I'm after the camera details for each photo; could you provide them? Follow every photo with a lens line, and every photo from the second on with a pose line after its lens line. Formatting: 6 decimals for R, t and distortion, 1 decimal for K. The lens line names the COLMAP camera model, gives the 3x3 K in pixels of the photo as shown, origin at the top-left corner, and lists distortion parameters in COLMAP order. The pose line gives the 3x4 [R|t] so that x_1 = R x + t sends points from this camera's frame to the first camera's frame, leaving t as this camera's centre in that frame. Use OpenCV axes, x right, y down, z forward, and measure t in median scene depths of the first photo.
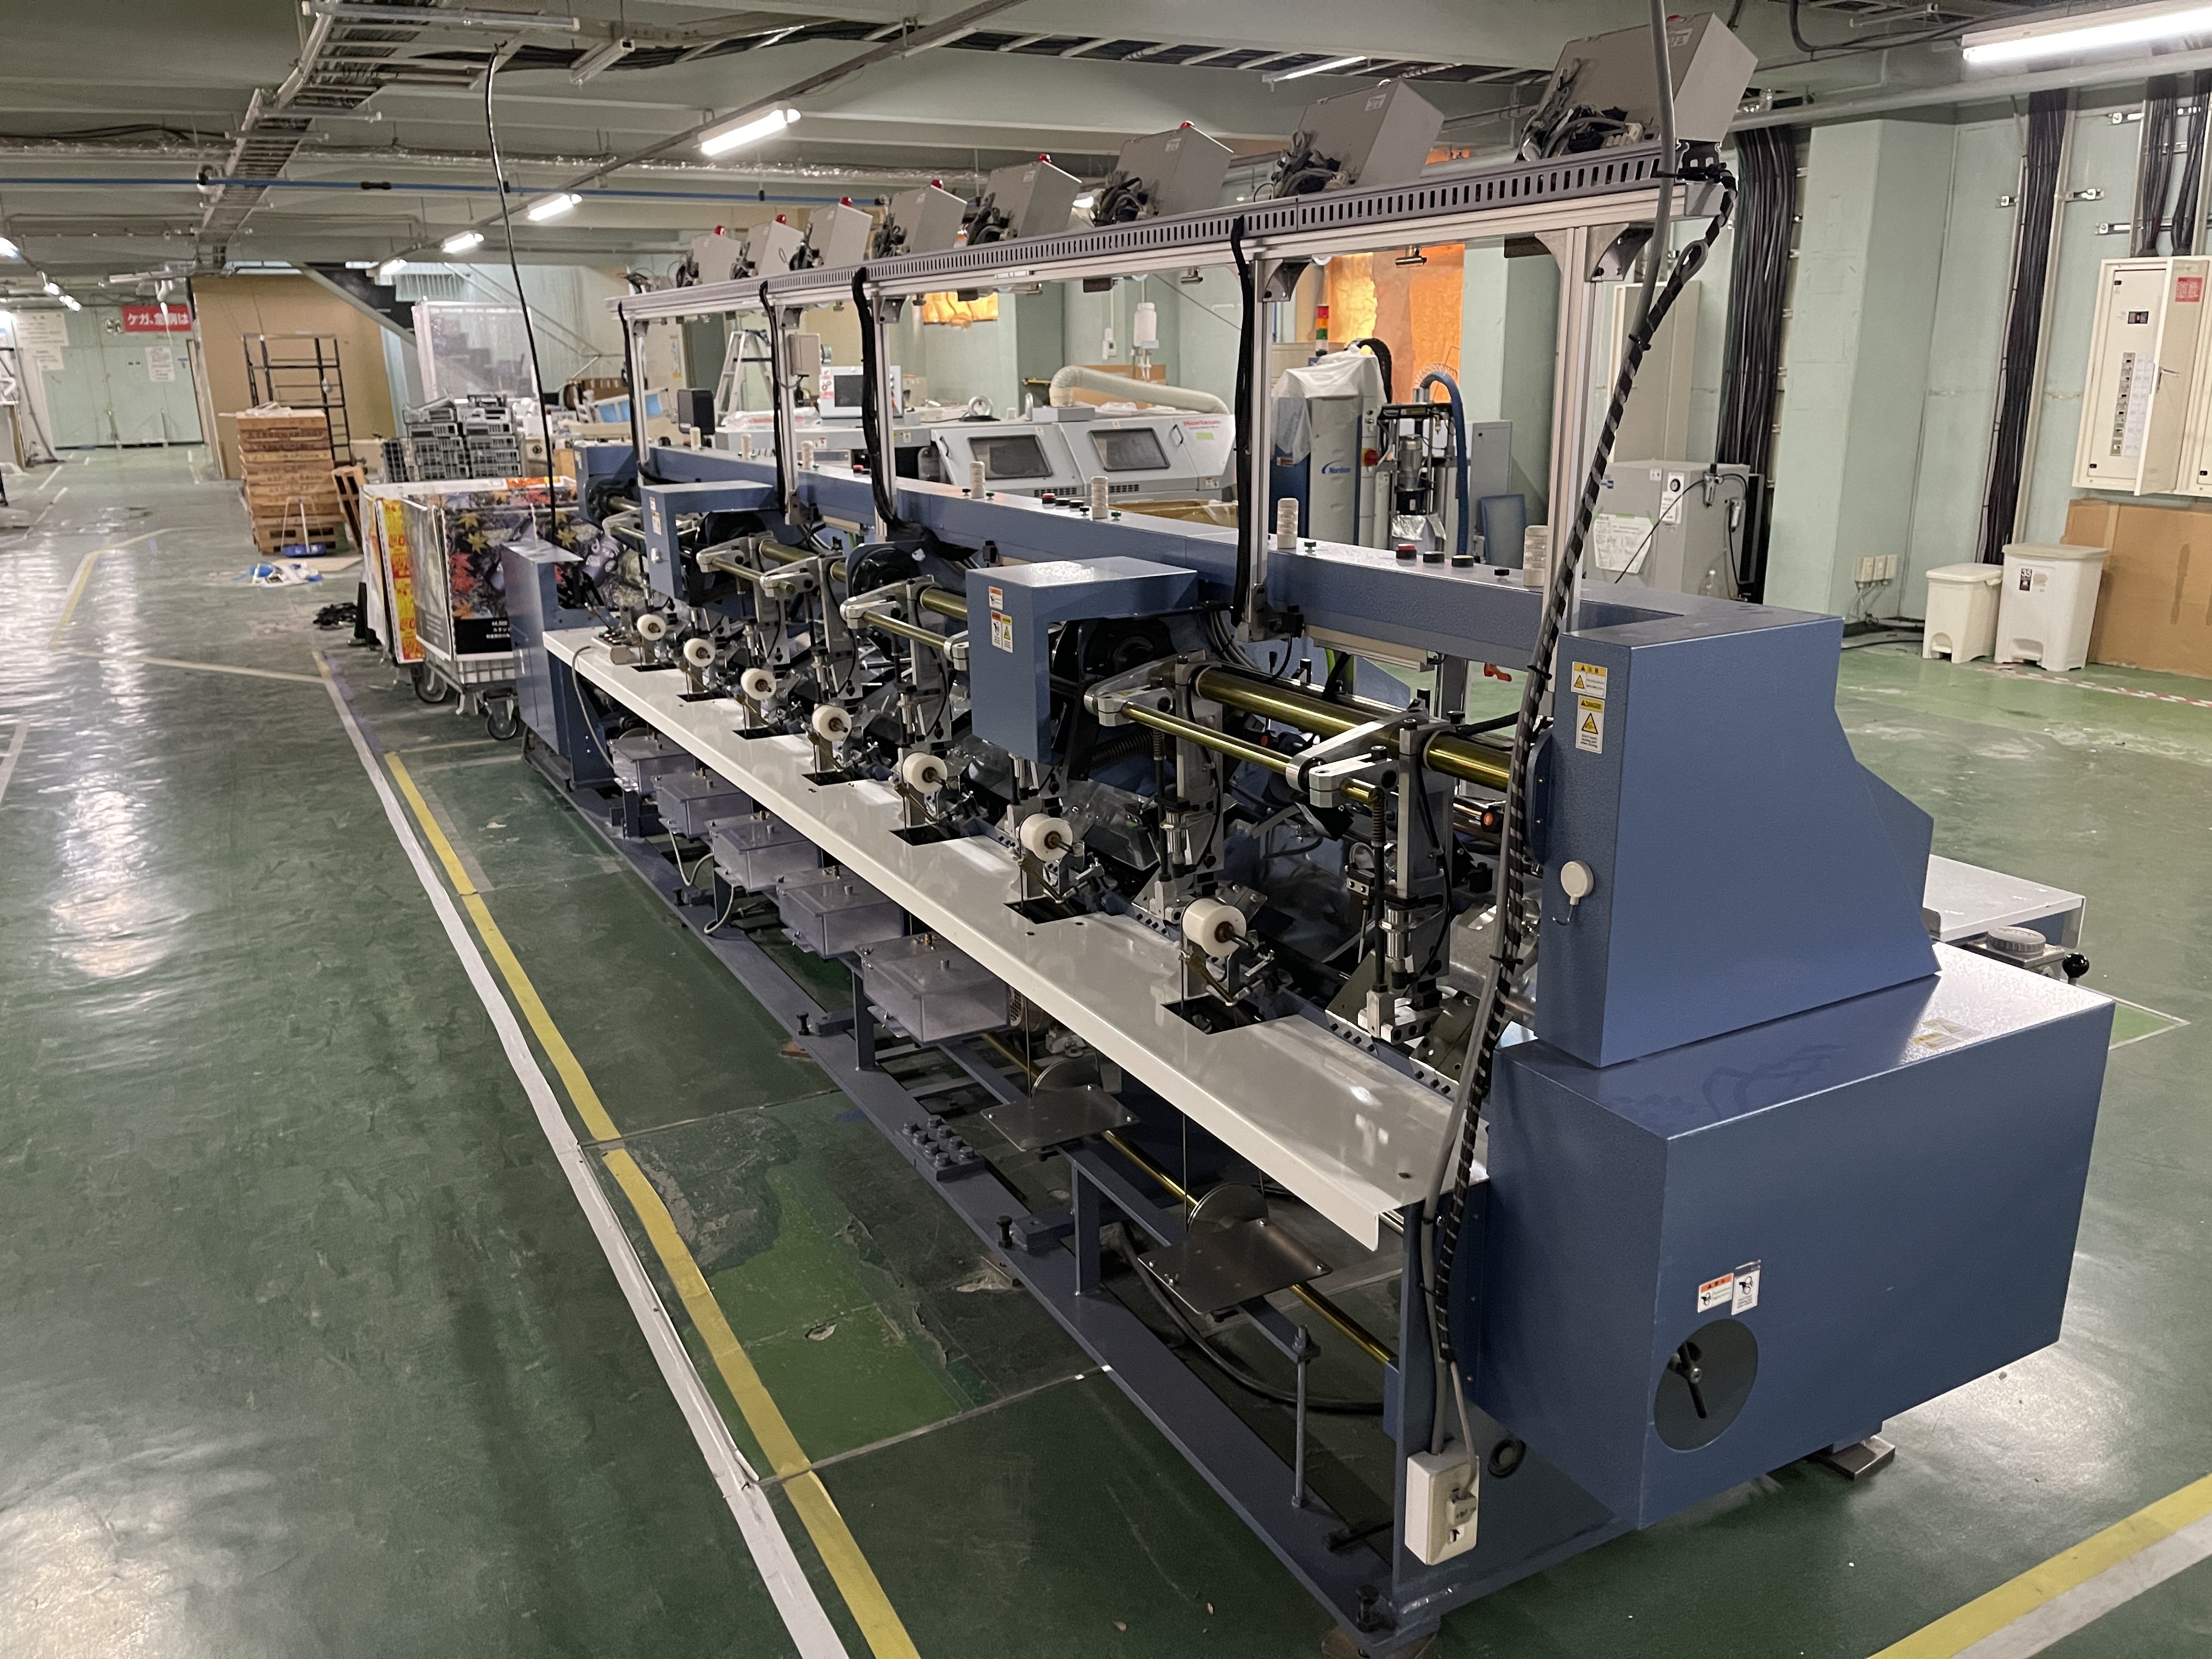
lens RADIAL K [[1671.2, 0, 1083.9], [0, 1671.2, 832.7], [0, 0, 1]] dist [0.057953, -0.078981]
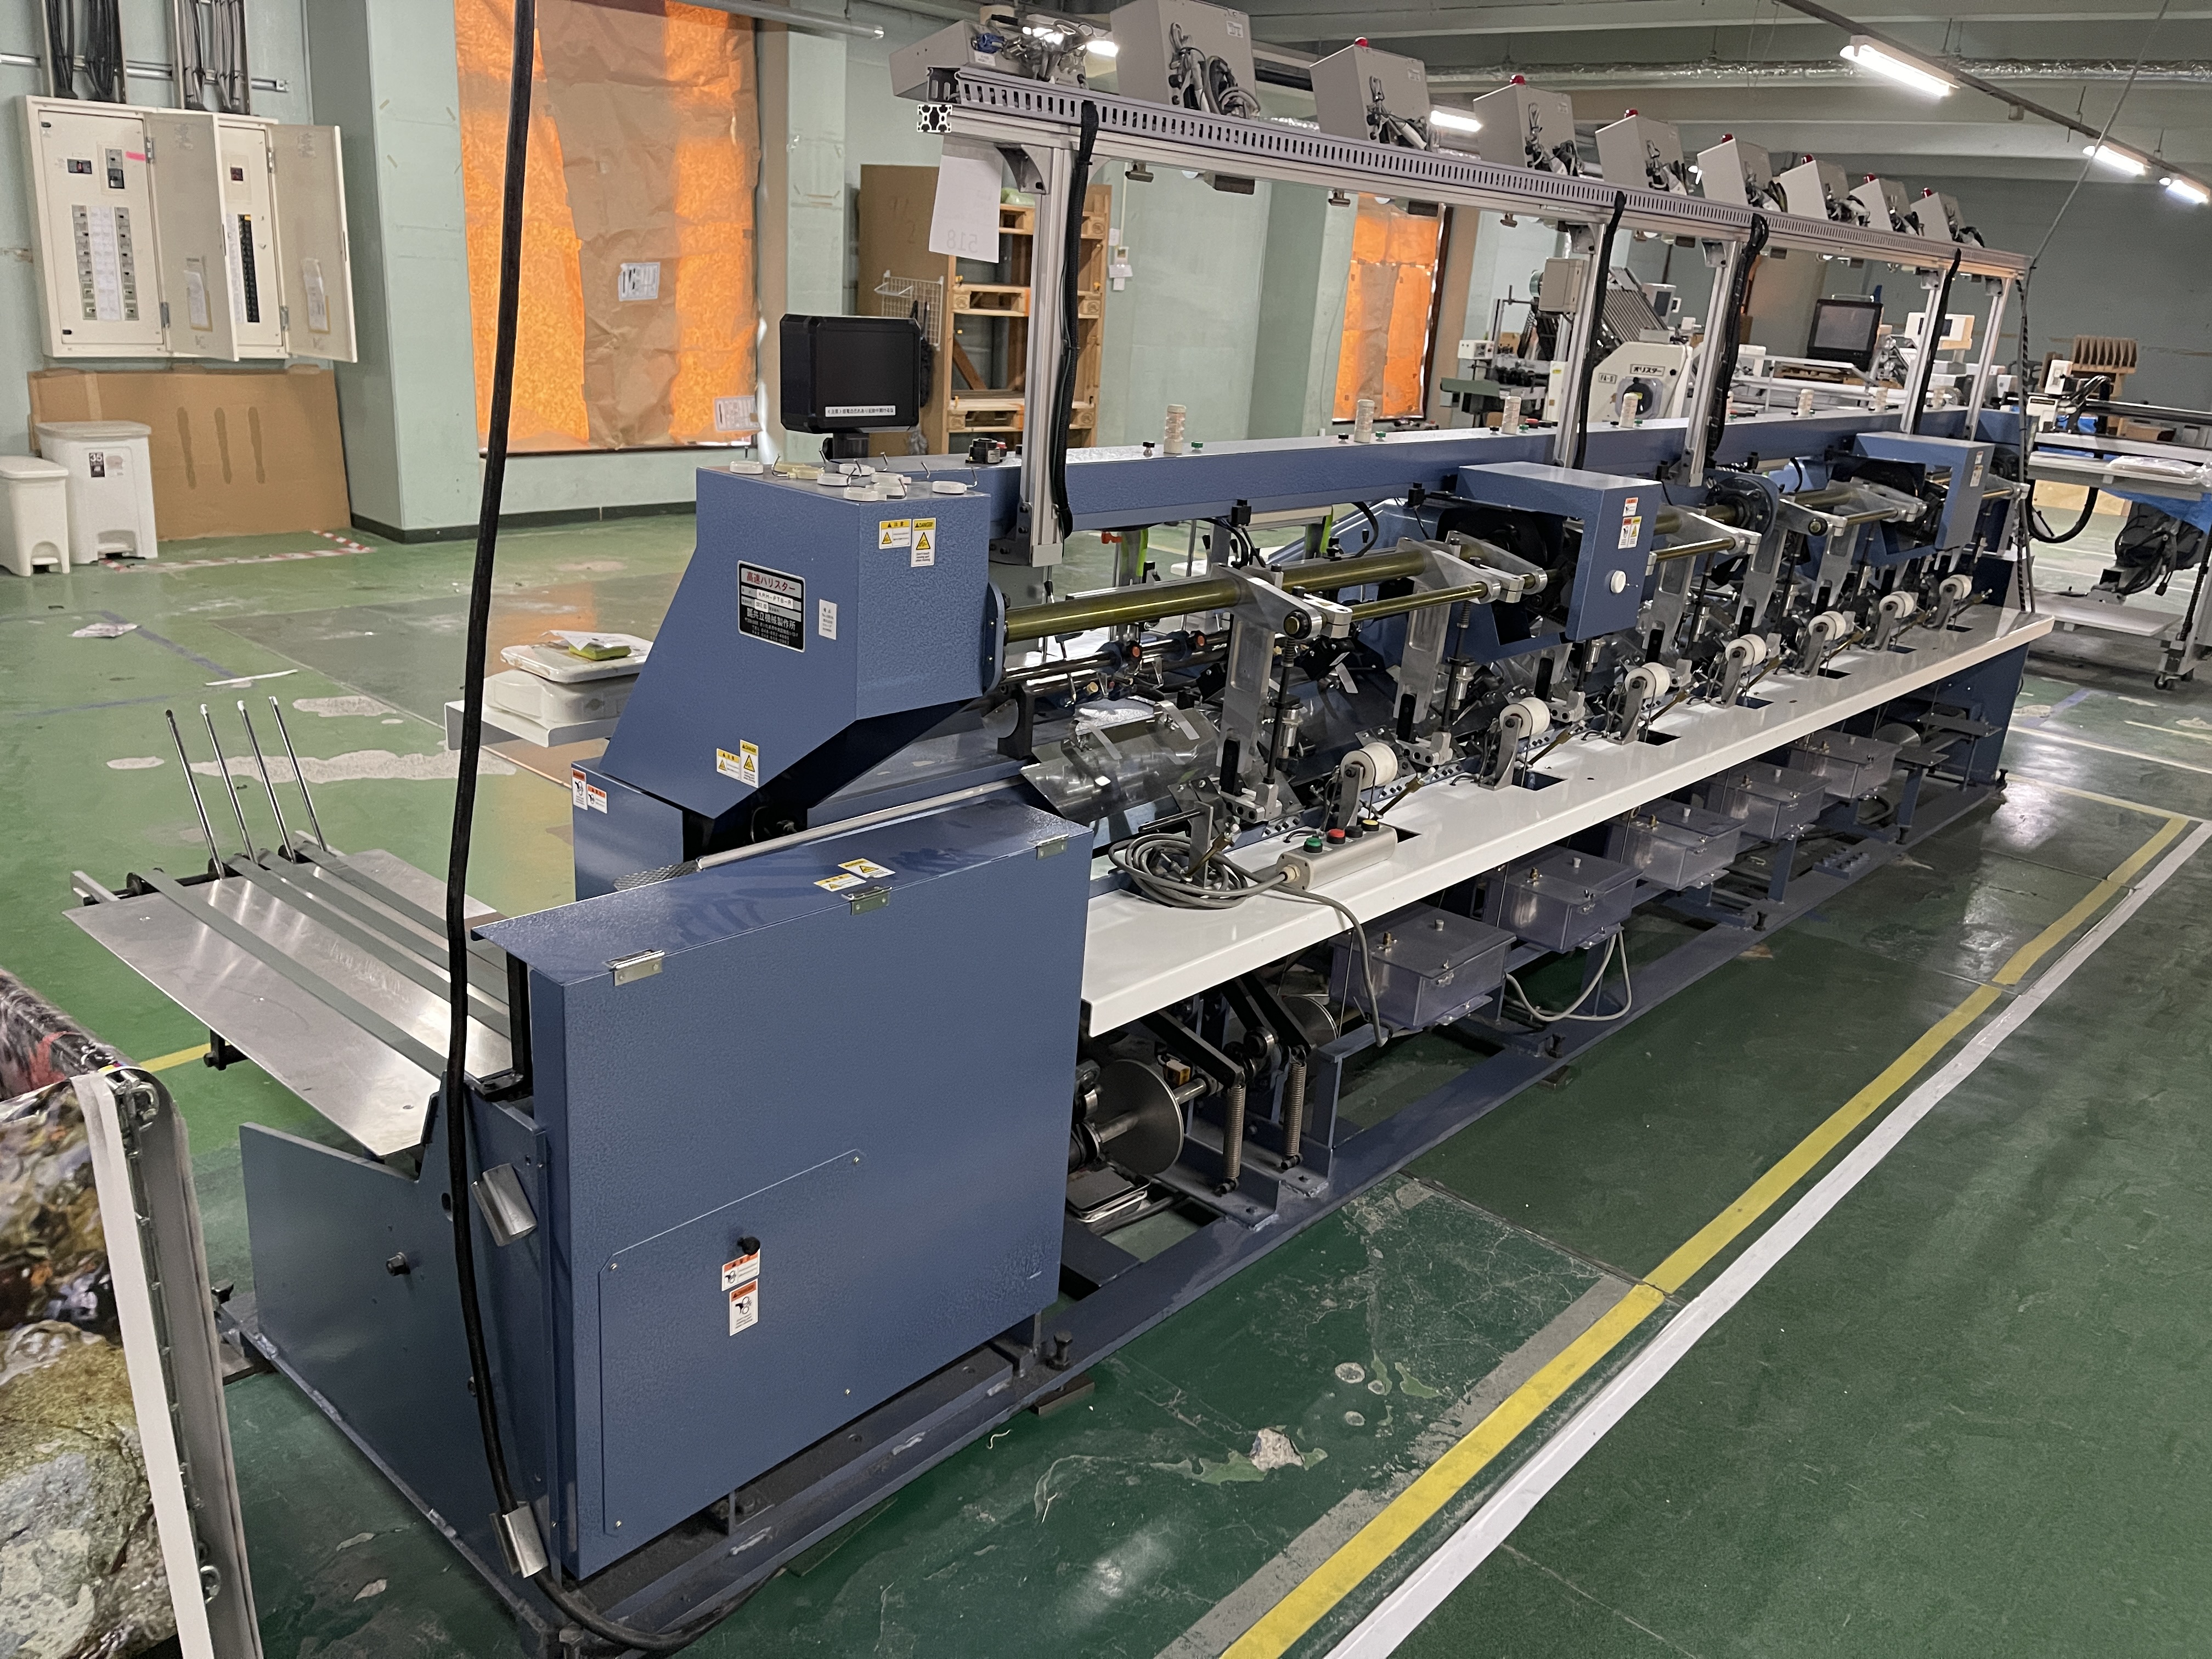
lens RADIAL K [[1668.1, 0, 1091.7], [0, 1668.1, 833.7], [0, 0, 1]] dist [0.095511, -0.134154]
pose [[-0.344376, -0.308772, 0.886603, -0.665605], [0.196929, 0.899601, 0.389790, -0.309696], [-0.917946, 0.308832, -0.248995, 1.128699]]
